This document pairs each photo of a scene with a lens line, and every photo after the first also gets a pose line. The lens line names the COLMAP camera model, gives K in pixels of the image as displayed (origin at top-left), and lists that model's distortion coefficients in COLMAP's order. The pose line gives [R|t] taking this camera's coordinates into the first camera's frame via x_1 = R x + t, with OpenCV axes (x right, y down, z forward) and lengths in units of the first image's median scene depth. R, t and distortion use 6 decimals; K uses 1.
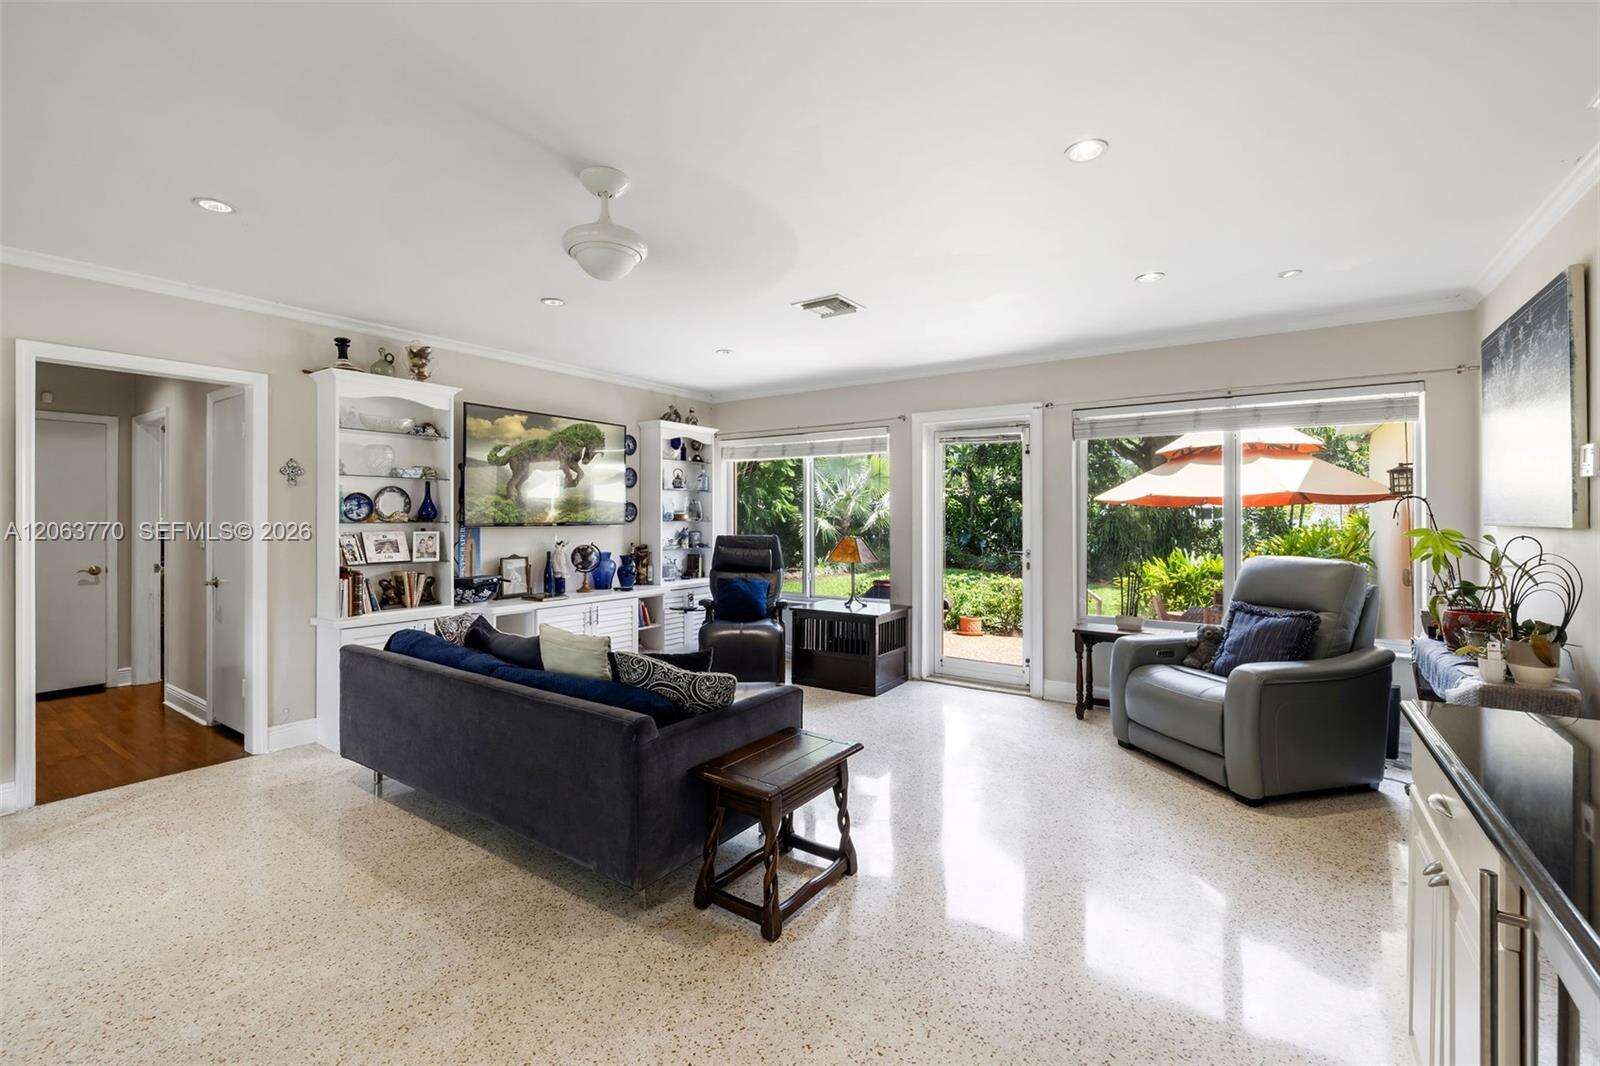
lens RADIAL K [[692.1, 0, 769.4], [0, 692.1, 515.2], [0, 0, 1]] dist [-0.002239, -0.000283]
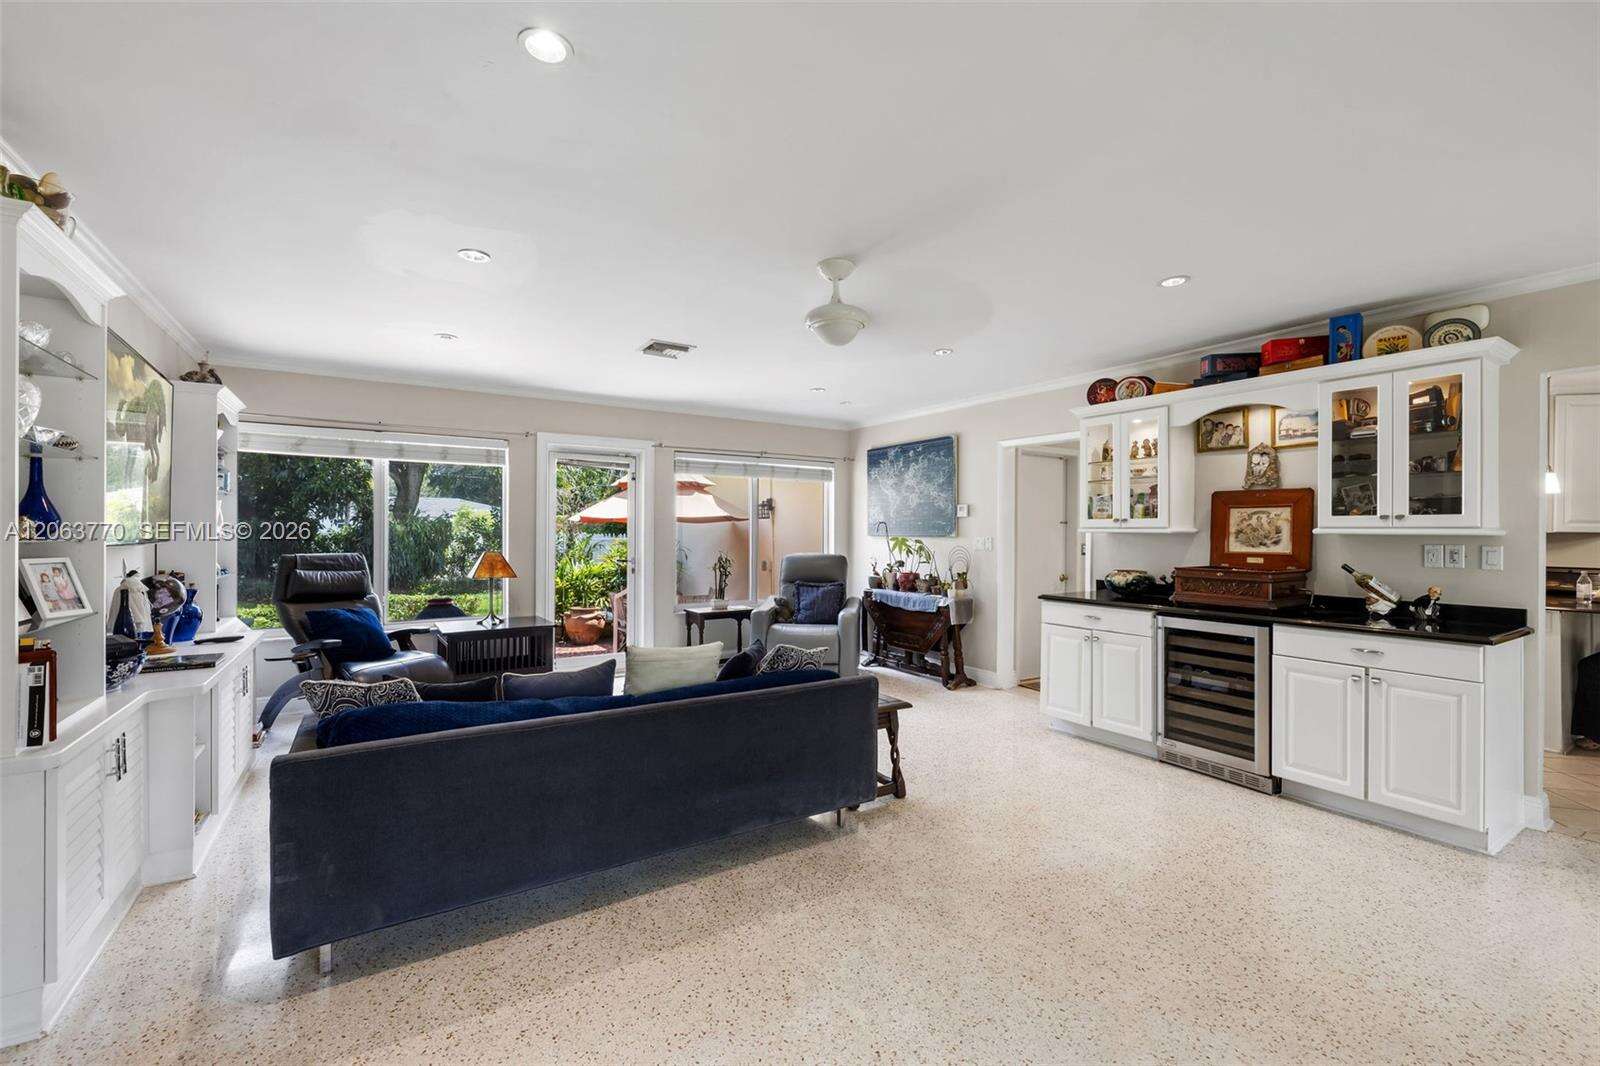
lens RADIAL K [[692.1, 0, 794.0], [0, 692.1, 532.4], [0, 0, 1]] dist [-0.002239, -0.000283]
pose [[0.365968, 0.000106, 0.930628, -0.789638], [-0.007721, 0.999966, 0.002923, -0.000488], [-0.930596, -0.008255, 0.365956, 0.327028]]
